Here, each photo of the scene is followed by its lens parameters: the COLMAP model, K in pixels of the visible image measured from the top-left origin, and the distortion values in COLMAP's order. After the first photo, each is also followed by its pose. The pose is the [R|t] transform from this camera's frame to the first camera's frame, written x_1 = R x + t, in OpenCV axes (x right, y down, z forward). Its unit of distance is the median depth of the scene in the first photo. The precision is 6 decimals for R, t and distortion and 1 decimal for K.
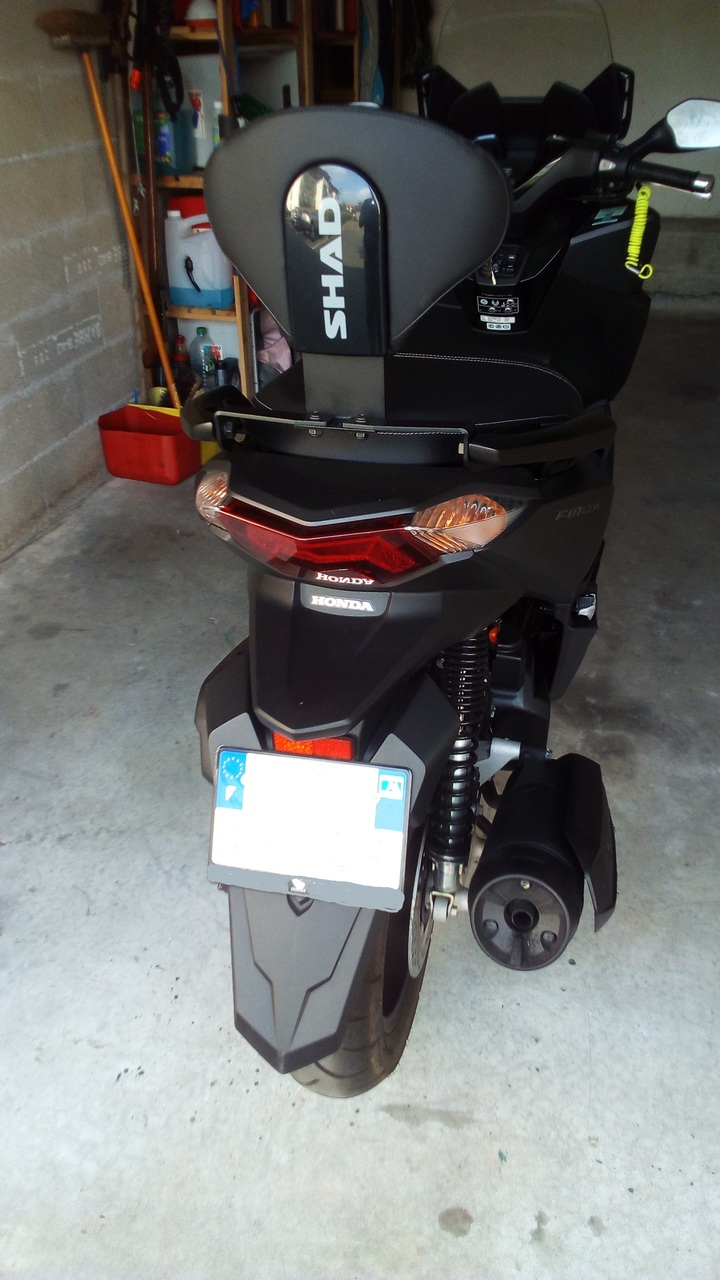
lens RADIAL K [[994.6, 0, 338.0], [0, 994.6, 617.3], [0, 0, 1]] dist [0.046752, -0.064502]
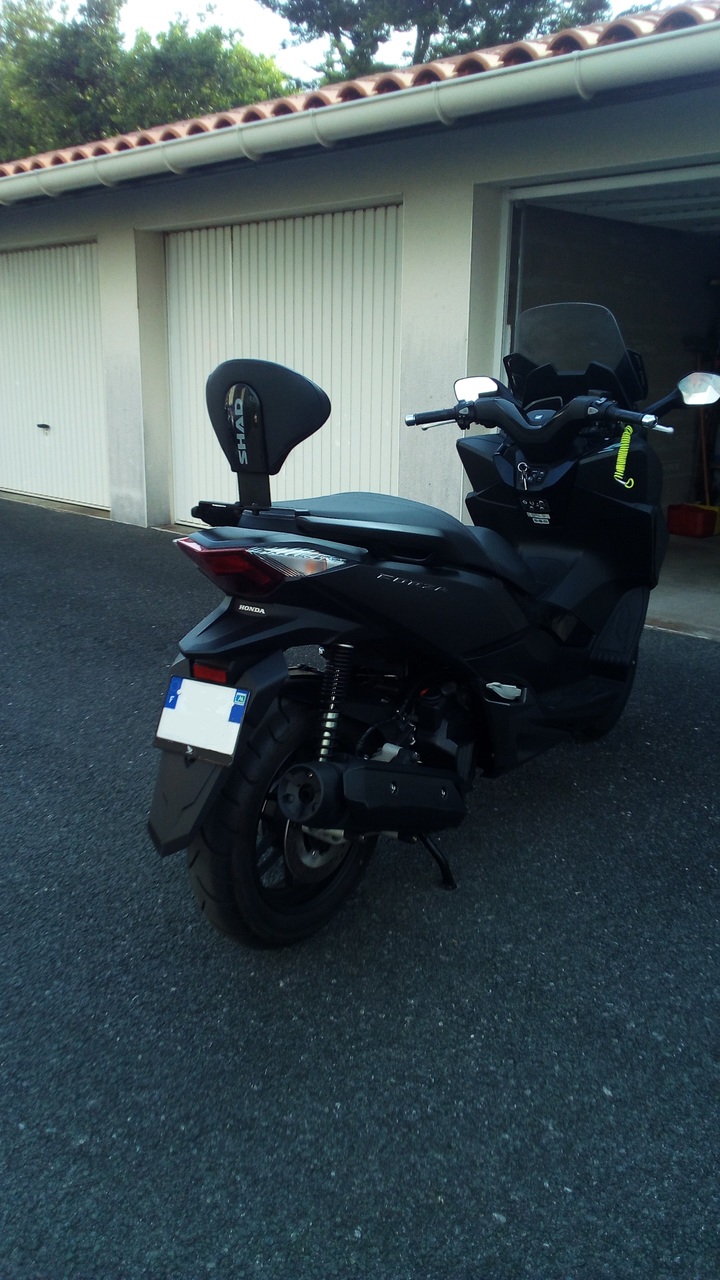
lens RADIAL K [[994.6, 0, 356.5], [0, 994.6, 626.8], [0, 0, 1]] dist [0.046752, -0.064502]
pose [[0.919898, 0.085019, -0.382830, 0.642014], [-0.180737, 0.958270, -0.221479, 0.280945], [0.348025, 0.272930, 0.896877, -0.407206]]
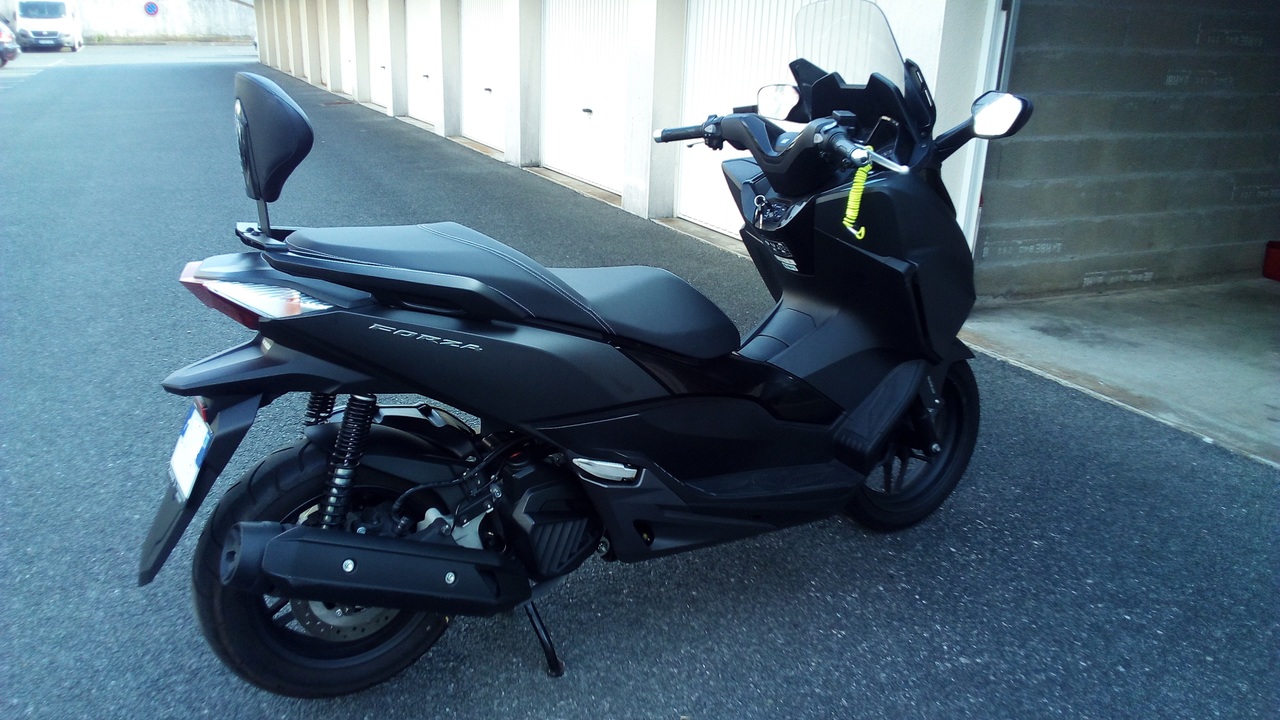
lens RADIAL K [[994.6, 0, 634.7], [0, 994.6, 374.0], [0, 0, 1]] dist [0.046752, -0.064502]
pose [[0.694265, 0.223397, -0.684171, 1.167275], [-0.355604, 0.932944, -0.056225, -0.063992], [0.625733, 0.282329, 0.727151, 0.114530]]
